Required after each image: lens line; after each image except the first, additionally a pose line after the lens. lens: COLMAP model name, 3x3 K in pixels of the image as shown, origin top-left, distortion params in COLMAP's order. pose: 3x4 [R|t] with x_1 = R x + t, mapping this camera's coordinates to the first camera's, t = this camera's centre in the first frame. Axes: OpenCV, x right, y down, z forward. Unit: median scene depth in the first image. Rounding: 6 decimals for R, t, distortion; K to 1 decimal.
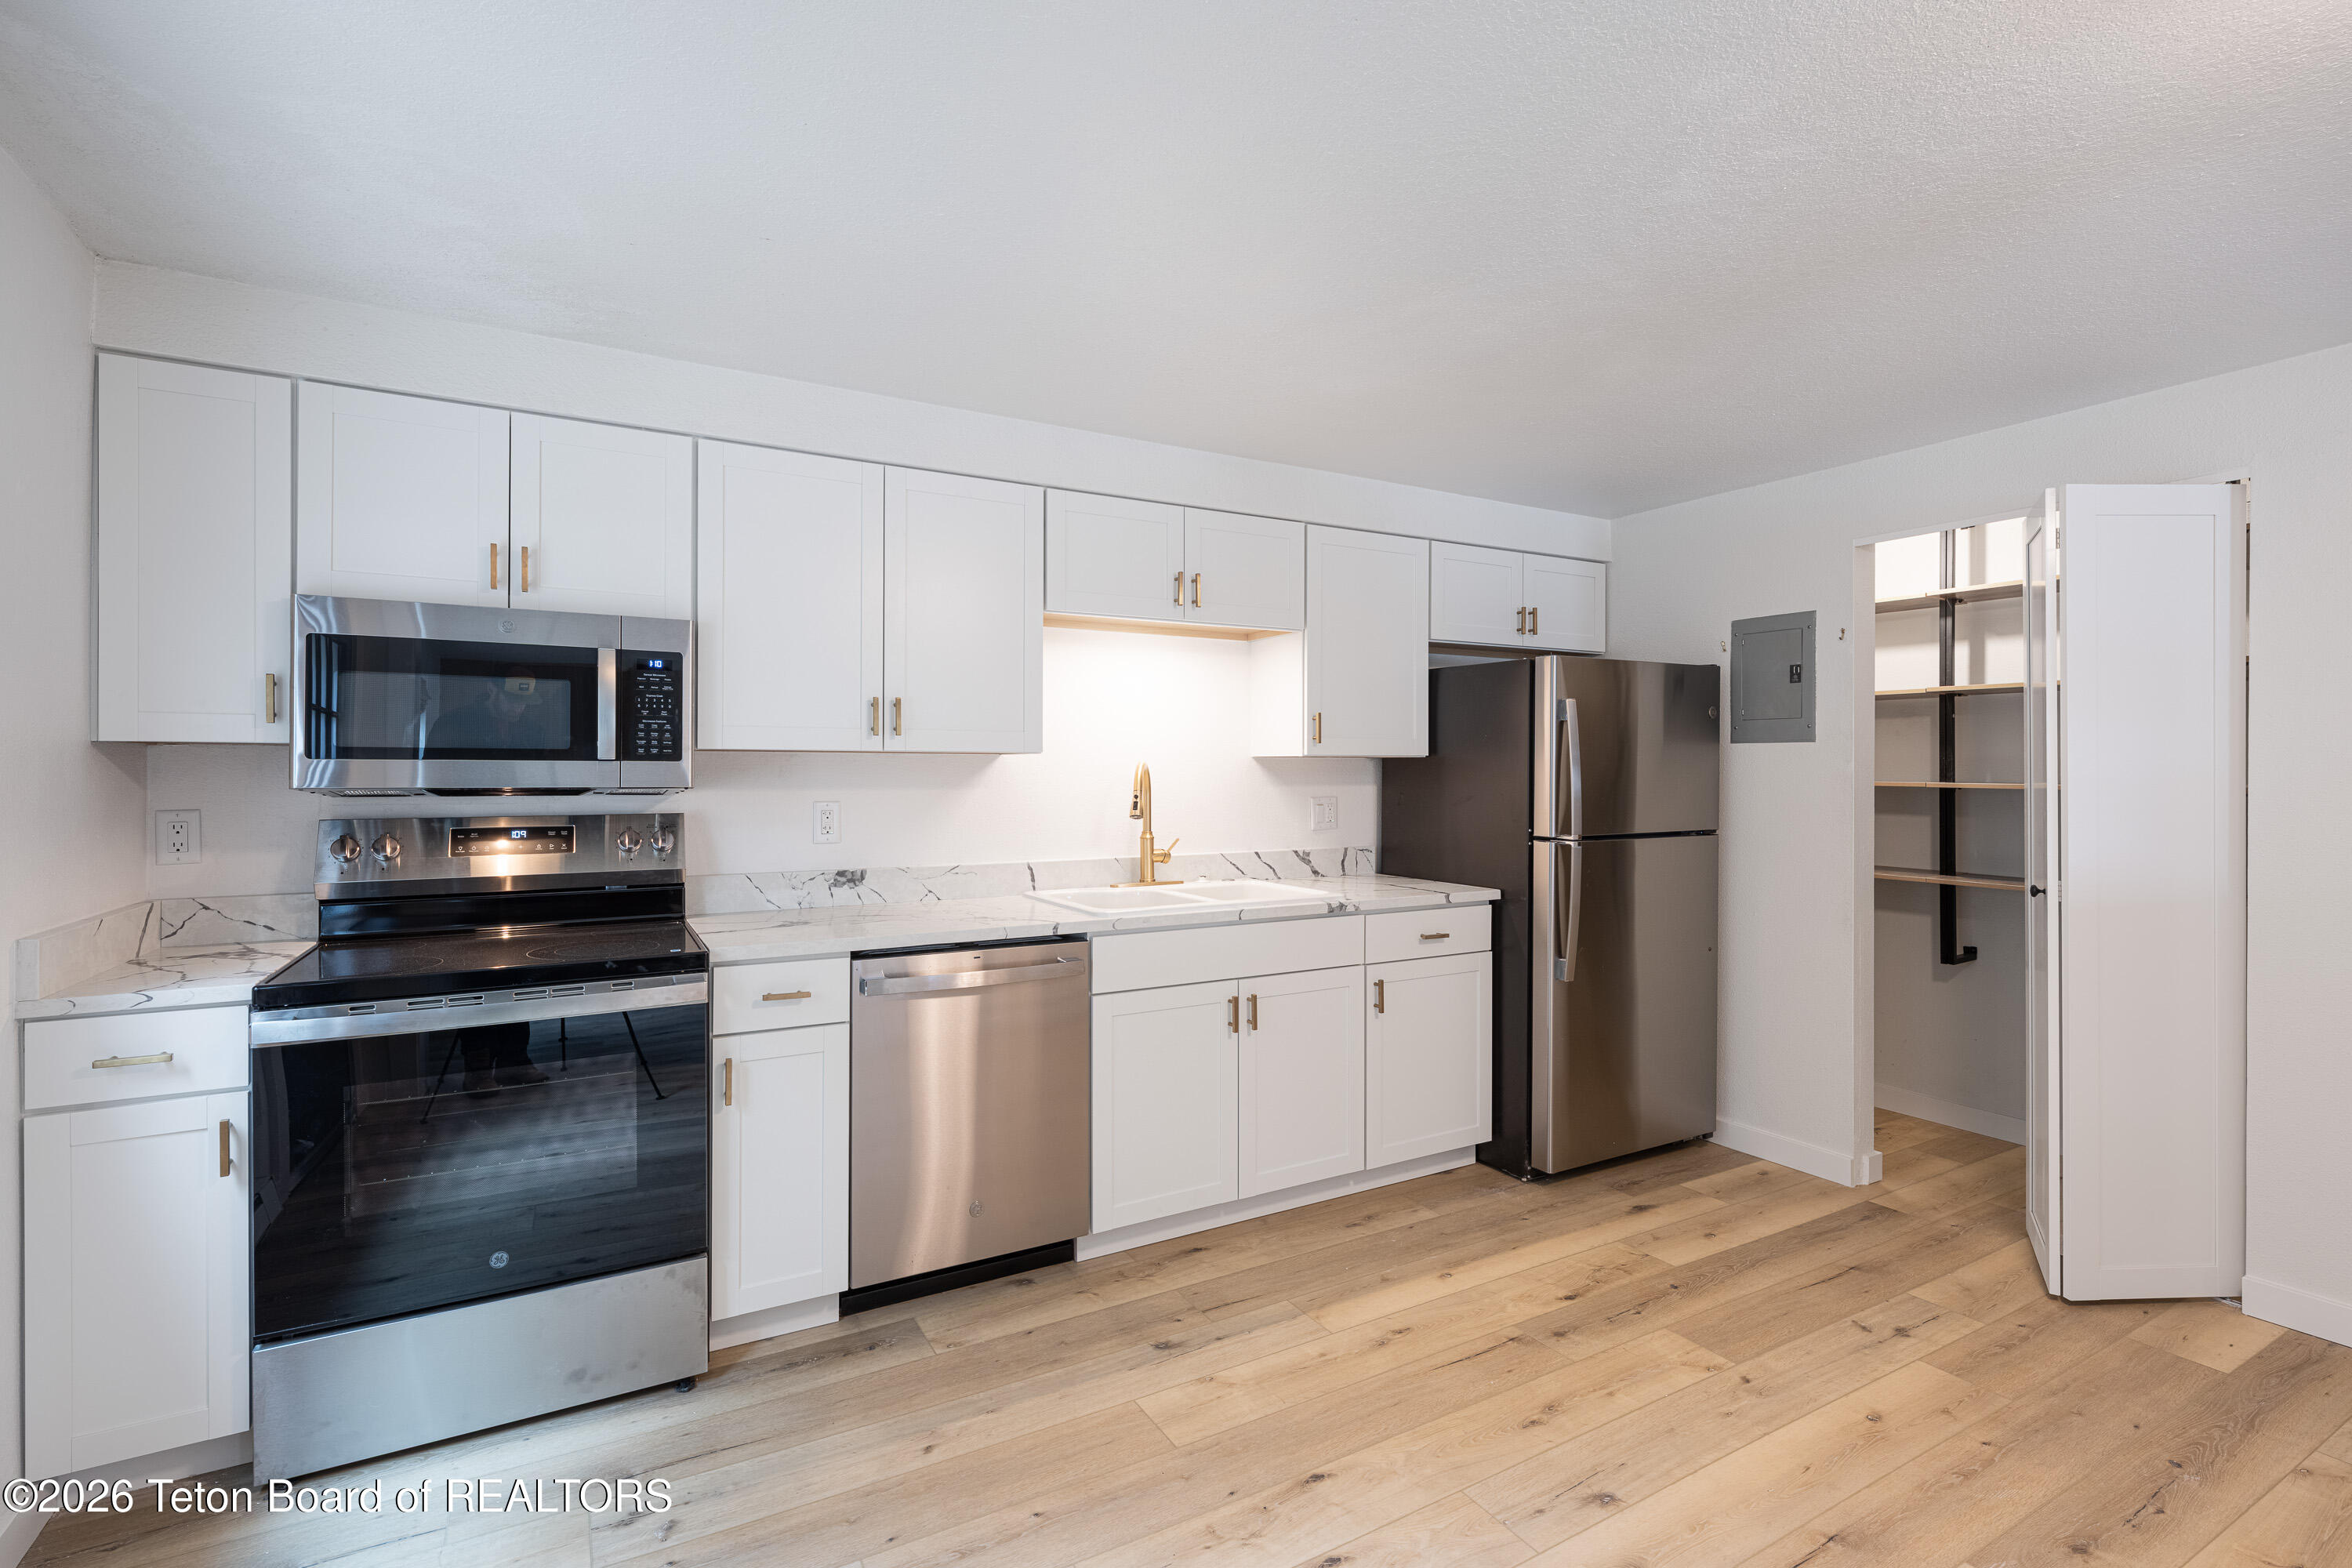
lens RADIAL K [[1075.5, 0, 1171.2], [0, 1075.5, 771.8], [0, 0, 1]] dist [0.001689, 0.000599]
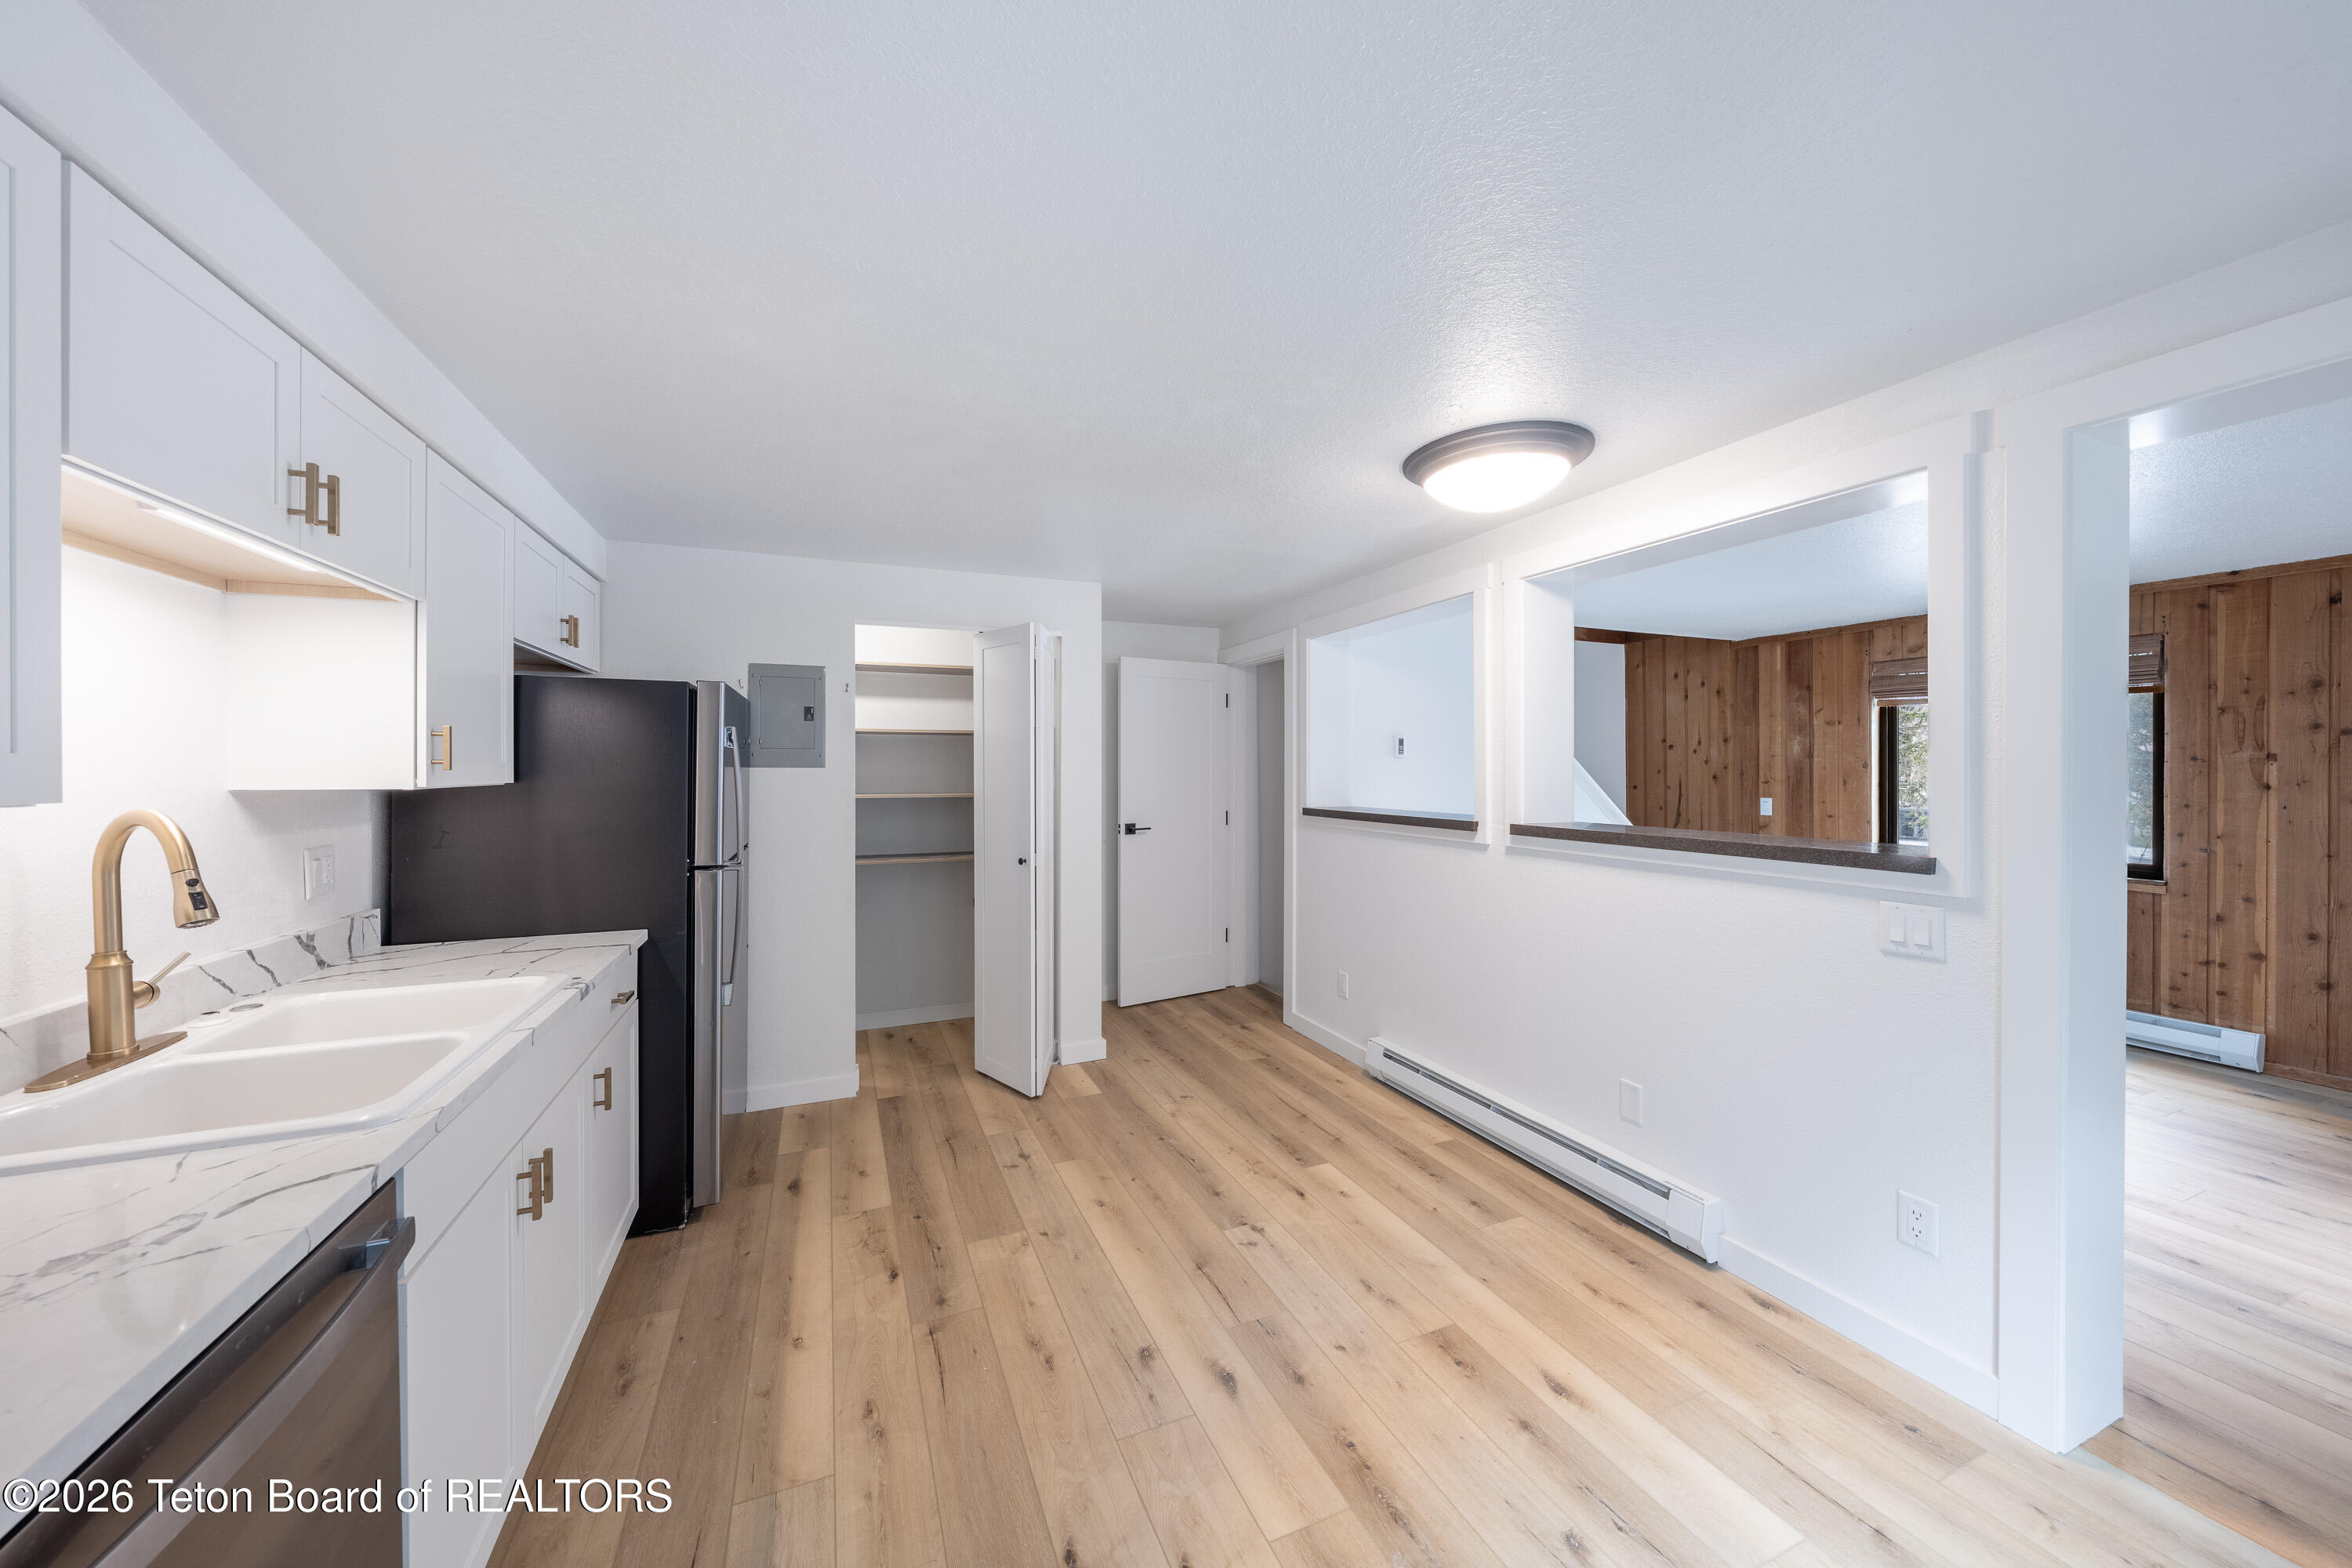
lens RADIAL K [[813.9, 0, 1164.3], [0, 813.9, 772.2], [0, 0, 1]] dist [-0.000160, 0.000240]
pose [[0.124646, -0.007081, 0.992176, -0.383127], [0.003495, 0.999971, 0.006697, -0.032117], [-0.992195, 0.002633, 0.124667, 0.556454]]
